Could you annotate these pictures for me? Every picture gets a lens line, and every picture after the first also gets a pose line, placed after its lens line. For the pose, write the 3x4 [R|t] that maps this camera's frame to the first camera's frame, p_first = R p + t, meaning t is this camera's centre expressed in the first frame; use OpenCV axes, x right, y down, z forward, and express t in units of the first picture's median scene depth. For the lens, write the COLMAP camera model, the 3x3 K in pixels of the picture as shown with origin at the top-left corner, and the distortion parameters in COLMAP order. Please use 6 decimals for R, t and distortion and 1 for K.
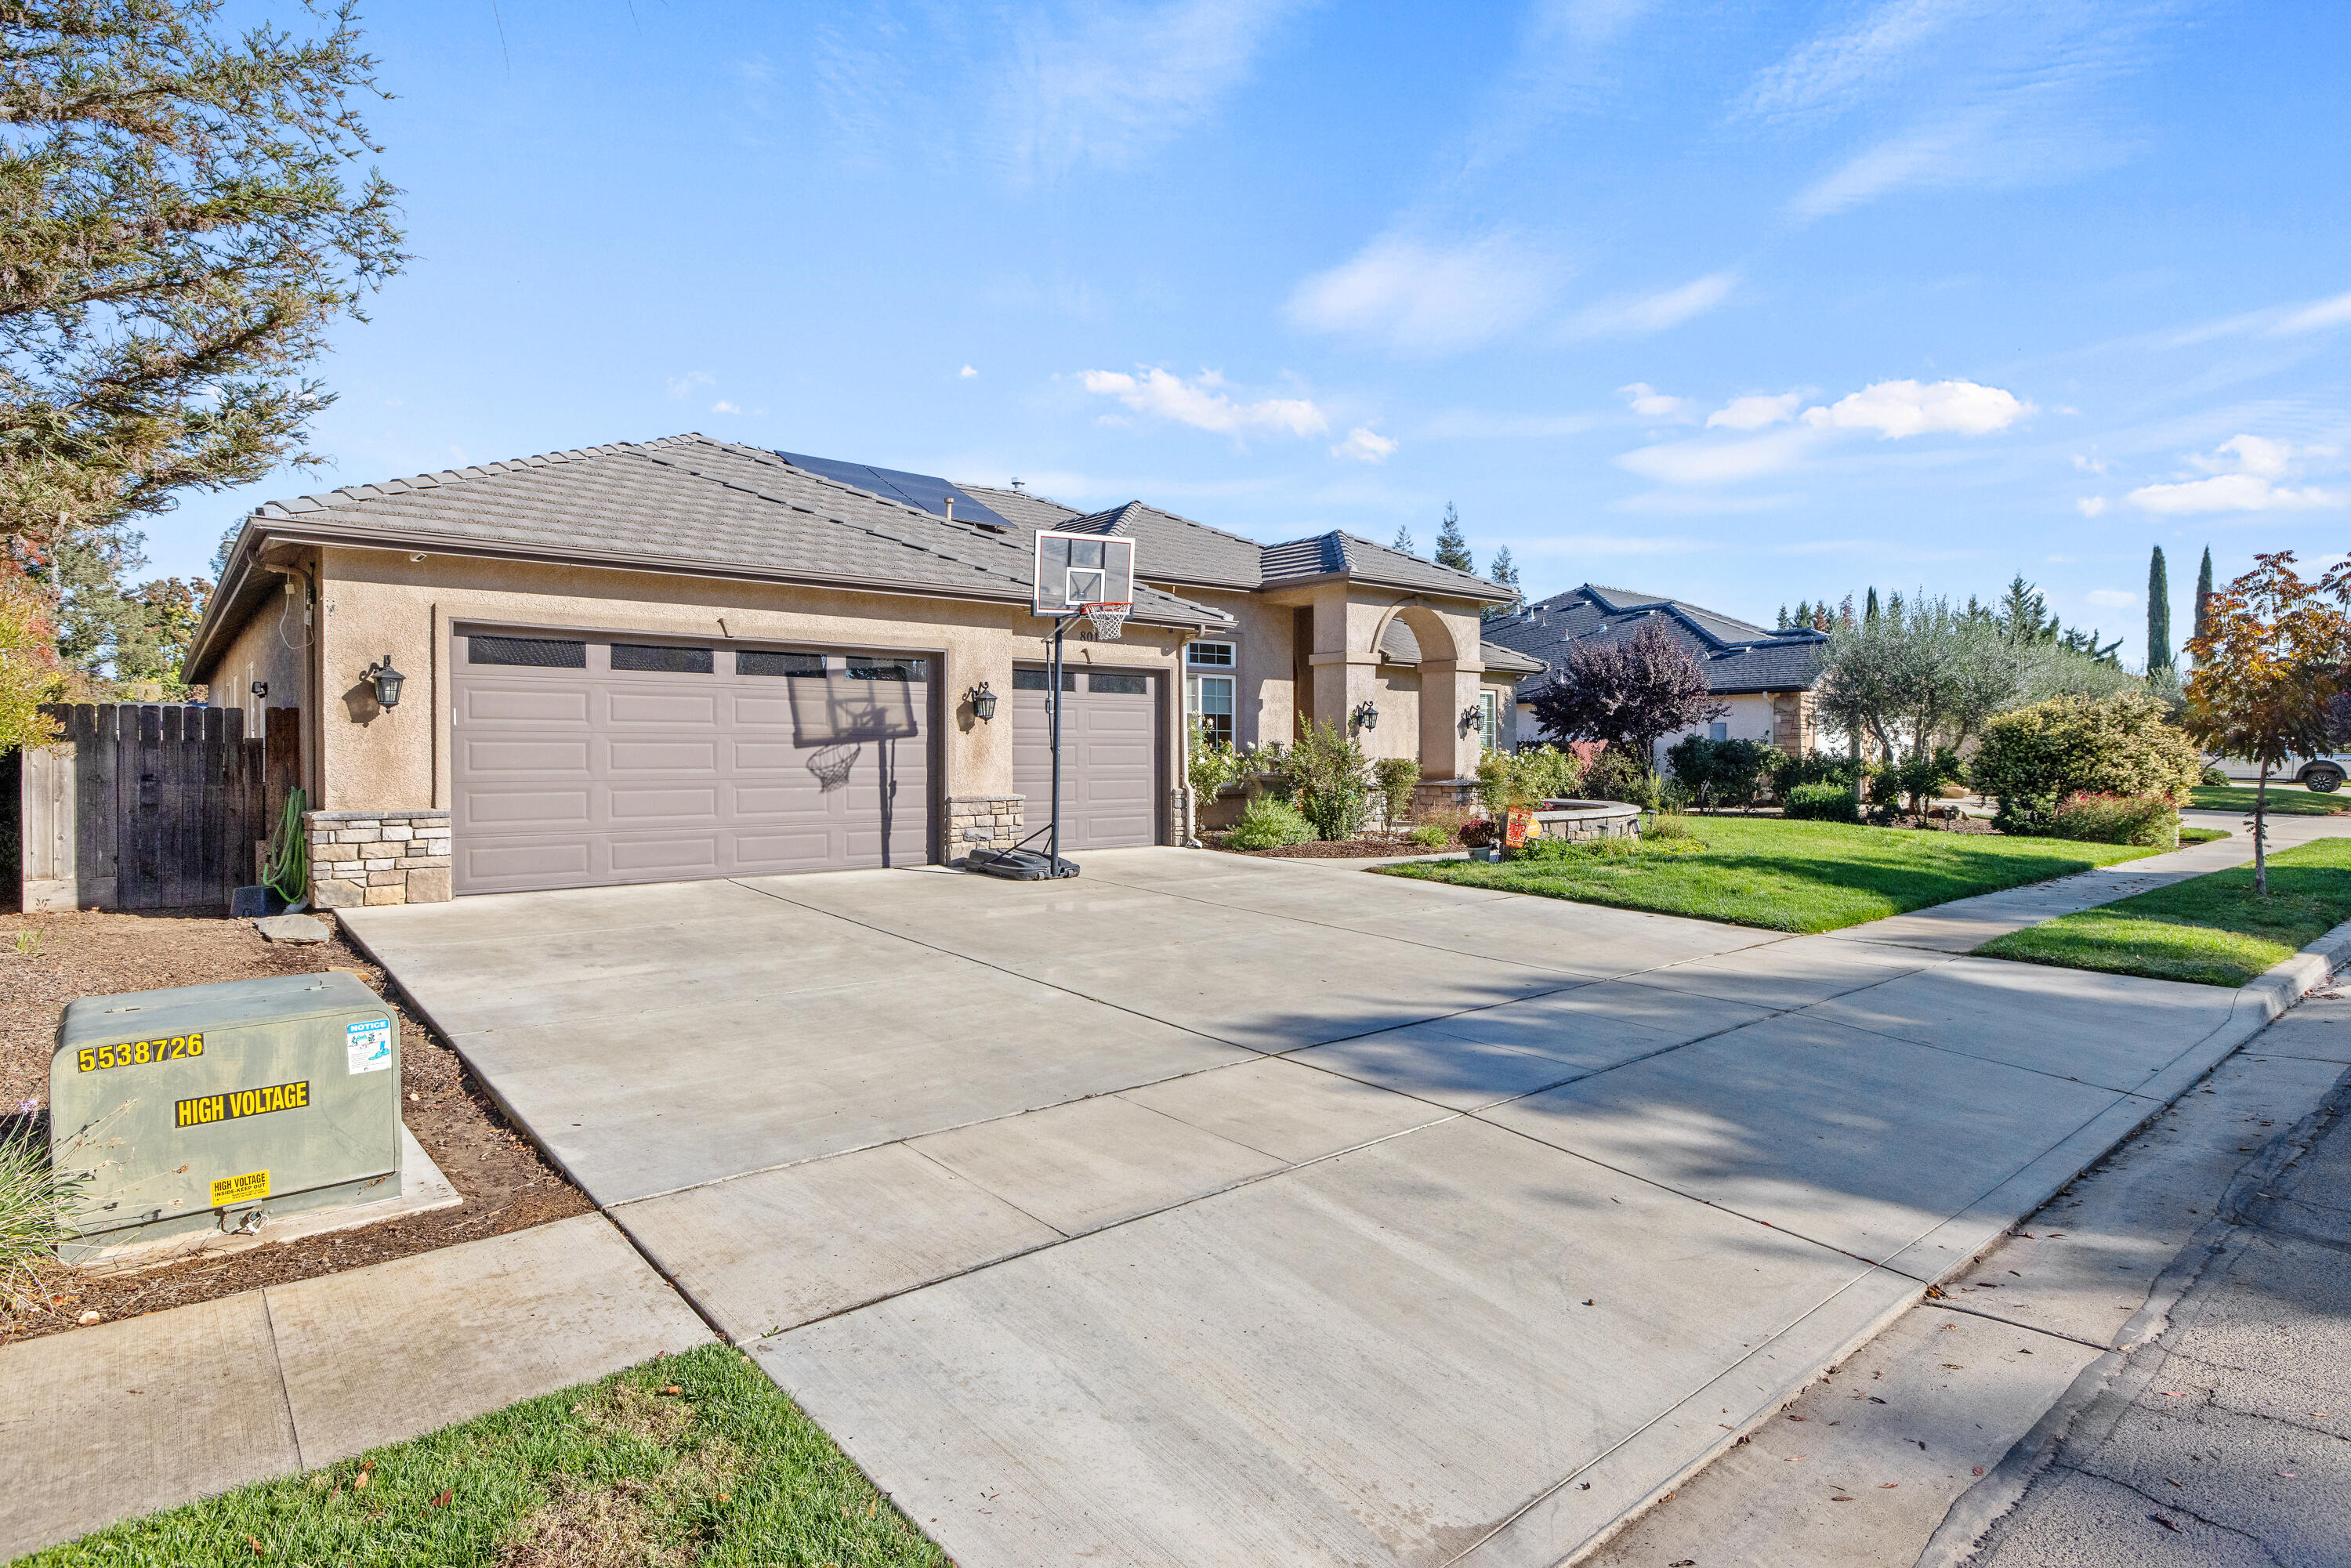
lens RADIAL K [[1227.0, 0, 1175.5], [0, 1227.0, 784.0], [0, 0, 1]] dist [0.003402, 0.000334]
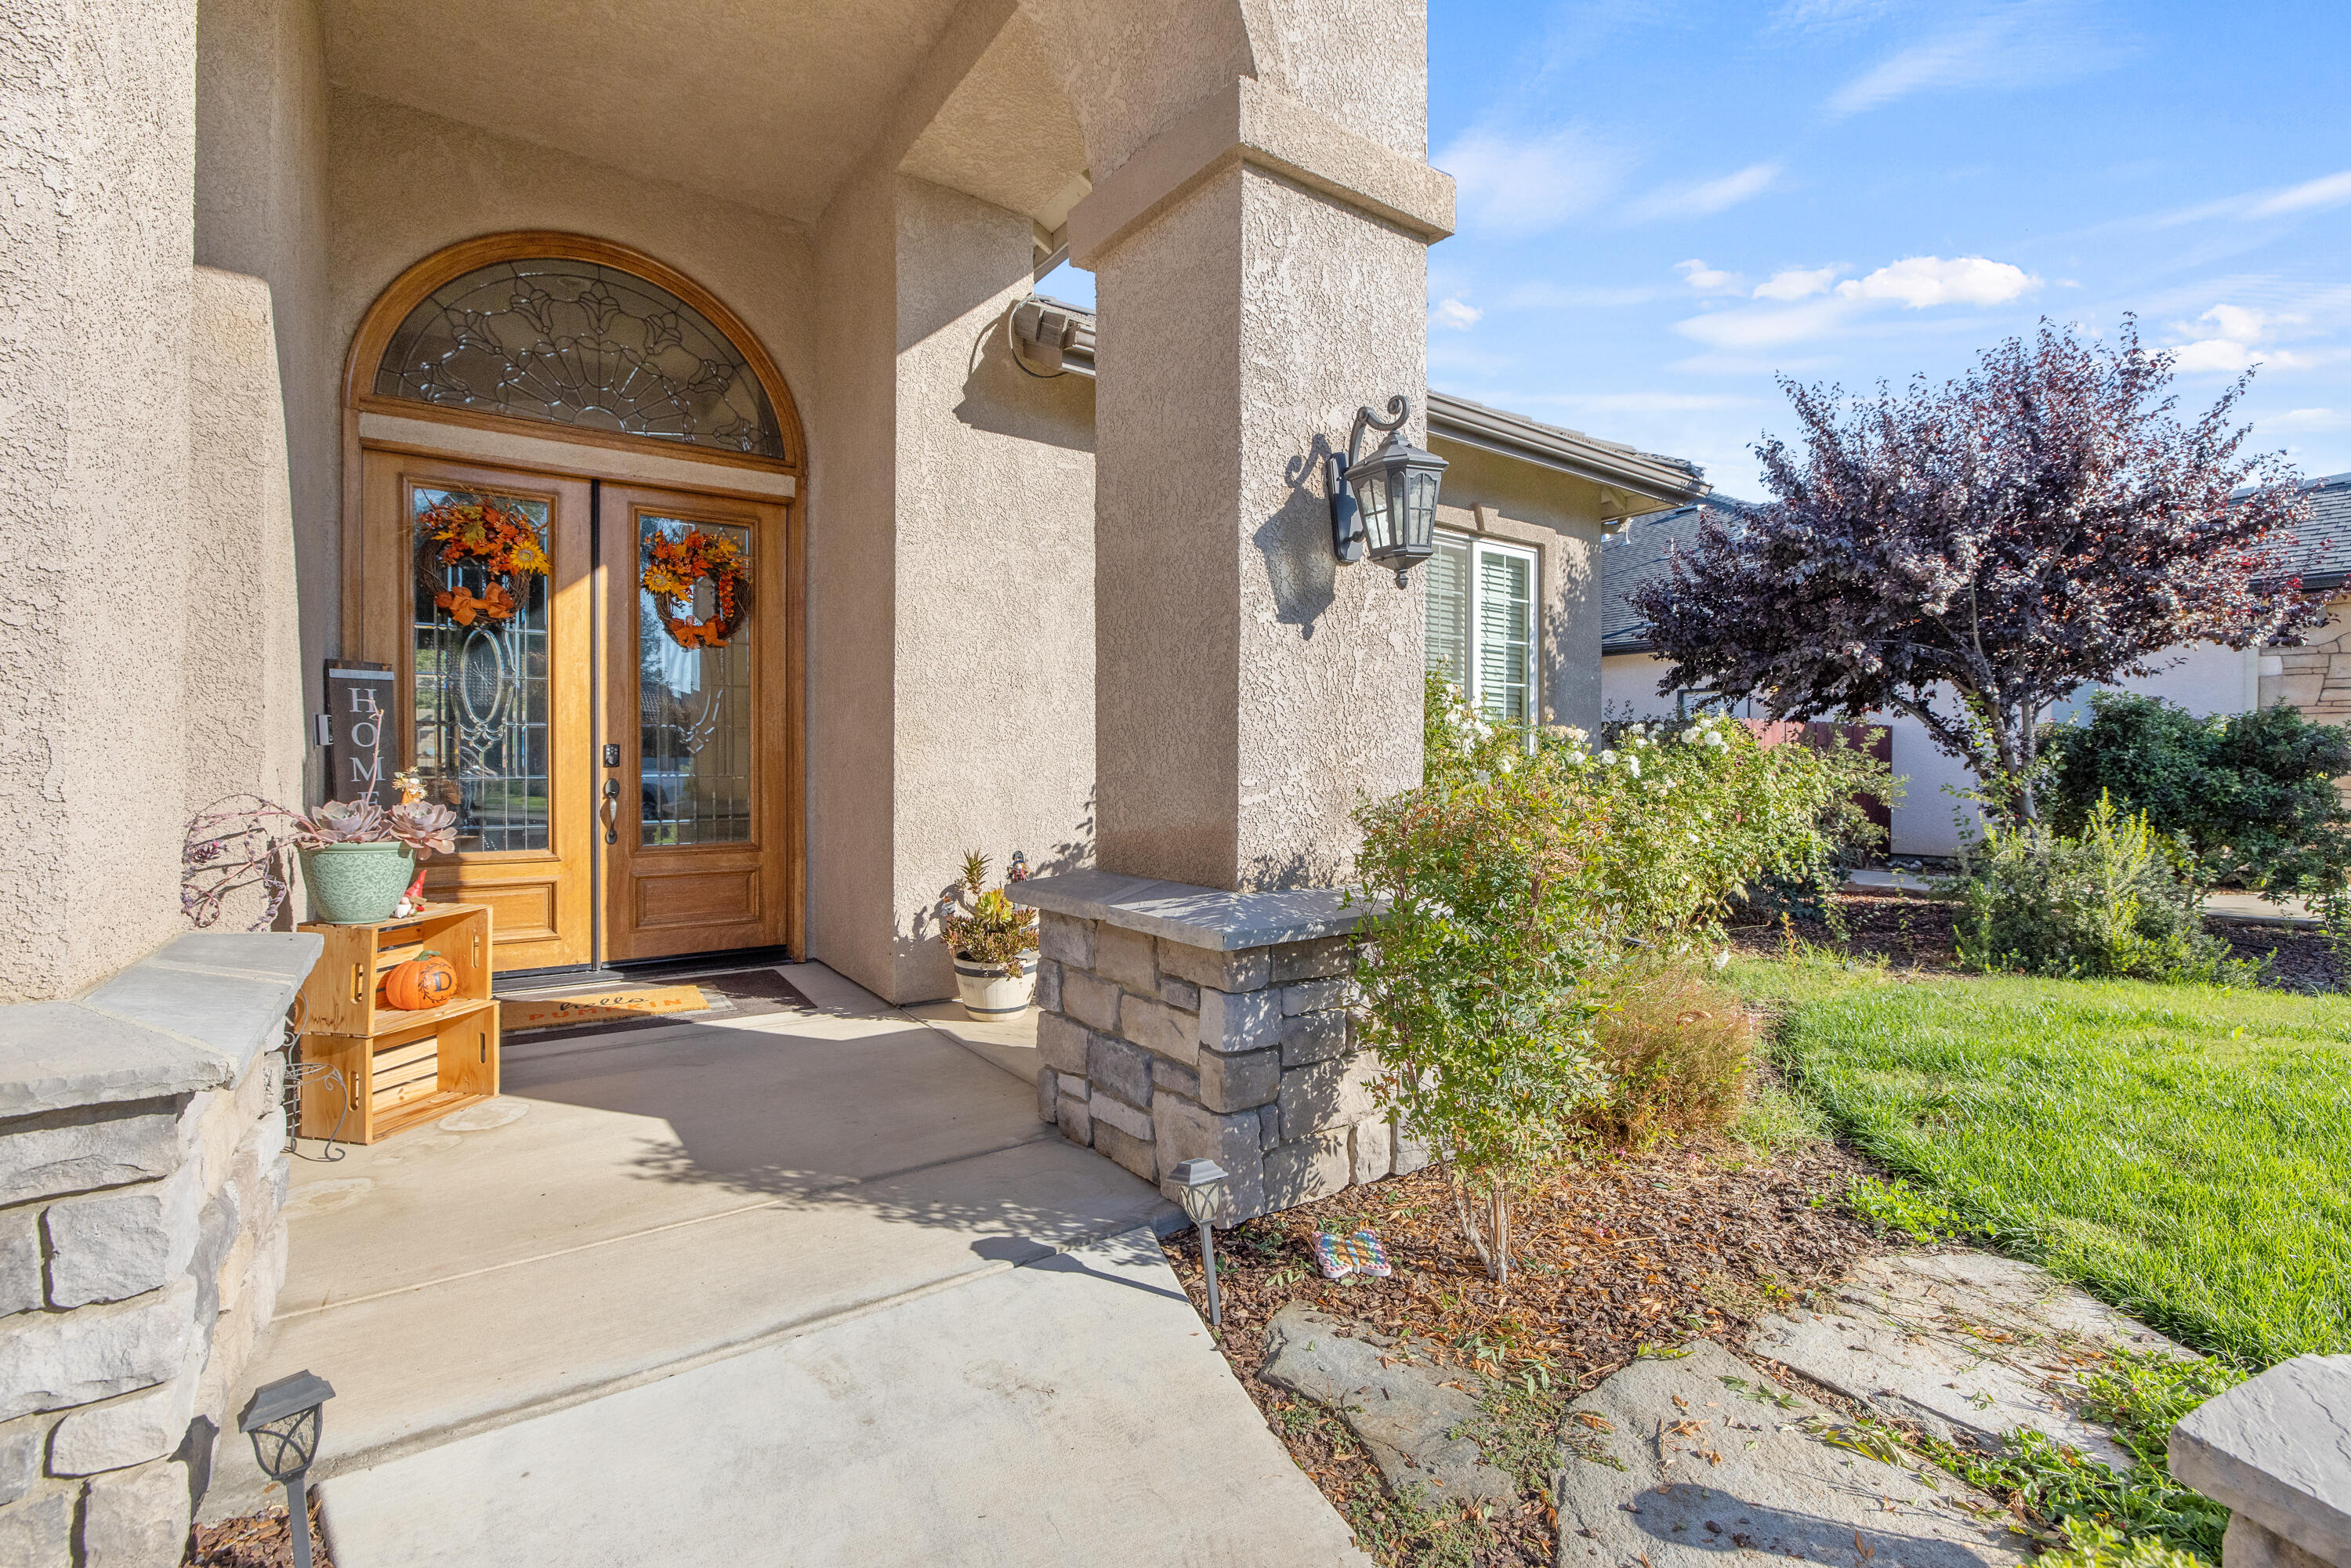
lens RADIAL K [[1057.5, 0, 1170.7], [0, 1057.5, 765.2], [0, 0, 1]] dist [-0.000844, -0.000090]
pose [[0.995807, -0.005743, -0.091297, 0.251832], [0.003105, 0.999574, -0.029017, -0.016494], [0.091425, 0.028612, 0.995401, 0.948139]]
